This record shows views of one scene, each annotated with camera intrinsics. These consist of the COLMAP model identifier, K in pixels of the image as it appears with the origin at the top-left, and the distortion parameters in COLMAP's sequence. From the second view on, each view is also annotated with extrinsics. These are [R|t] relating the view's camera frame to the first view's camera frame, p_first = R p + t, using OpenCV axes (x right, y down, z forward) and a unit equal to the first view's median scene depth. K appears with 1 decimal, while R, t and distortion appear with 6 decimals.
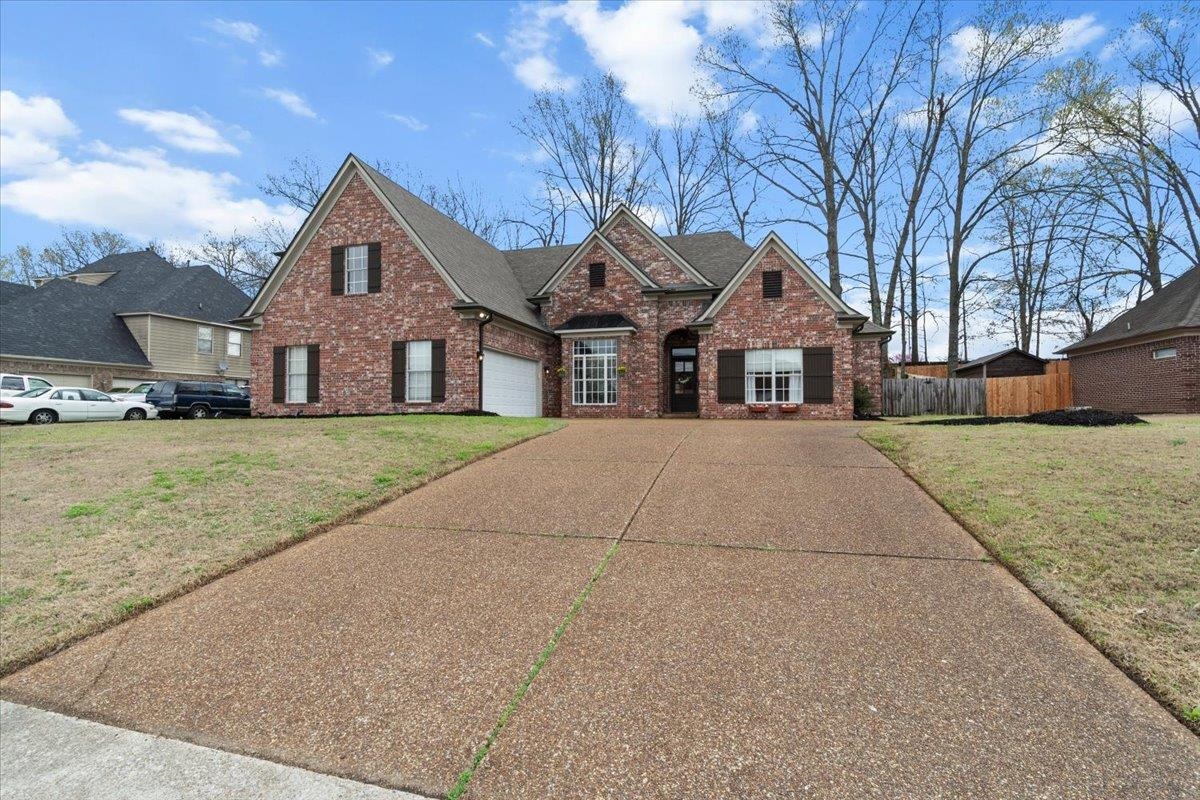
lens RADIAL K [[540.6, 0, 599.8], [0, 540.6, 401.1], [0, 0, 1]] dist [0.000610, -0.000246]
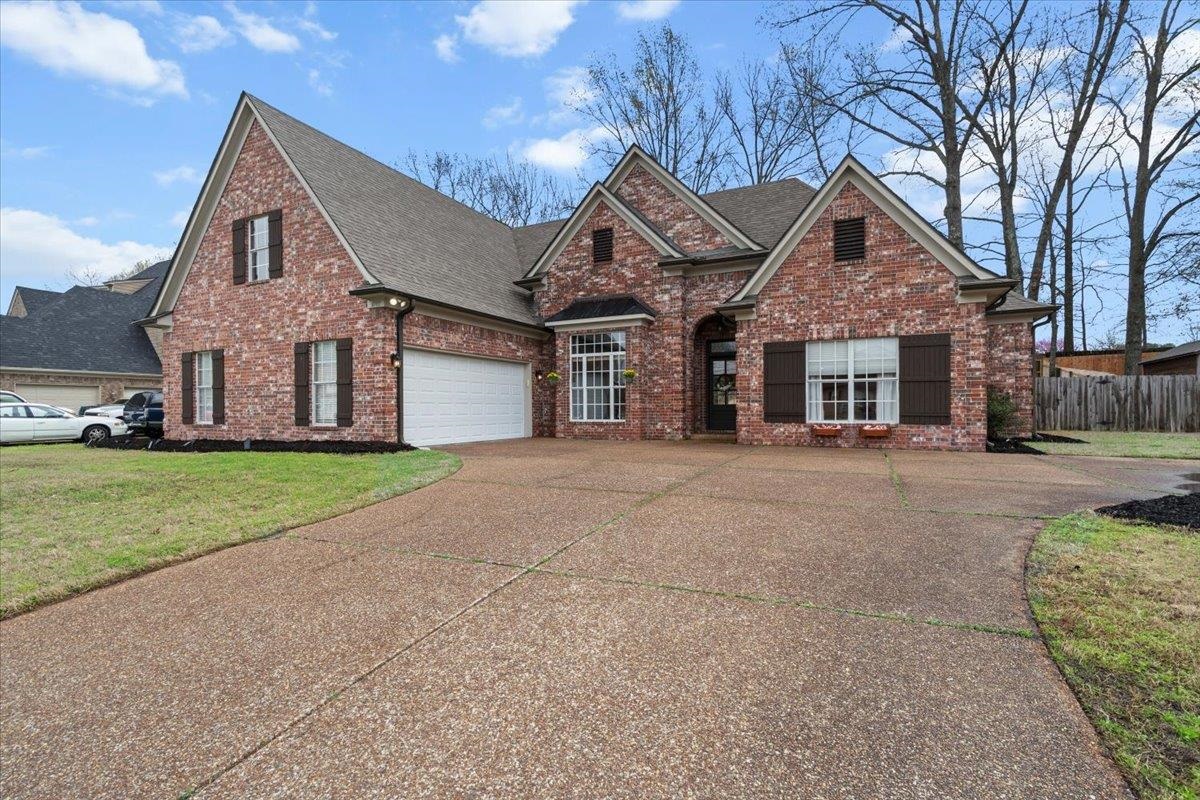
lens RADIAL K [[548.4, 0, 595.1], [0, 548.4, 411.5], [0, 0, 1]] dist [-0.001956, 0.000582]
pose [[0.985040, -0.004053, -0.172280, 0.119220], [0.008167, 0.999698, 0.023176, -0.025063], [0.172134, -0.024237, 0.984775, 0.268386]]
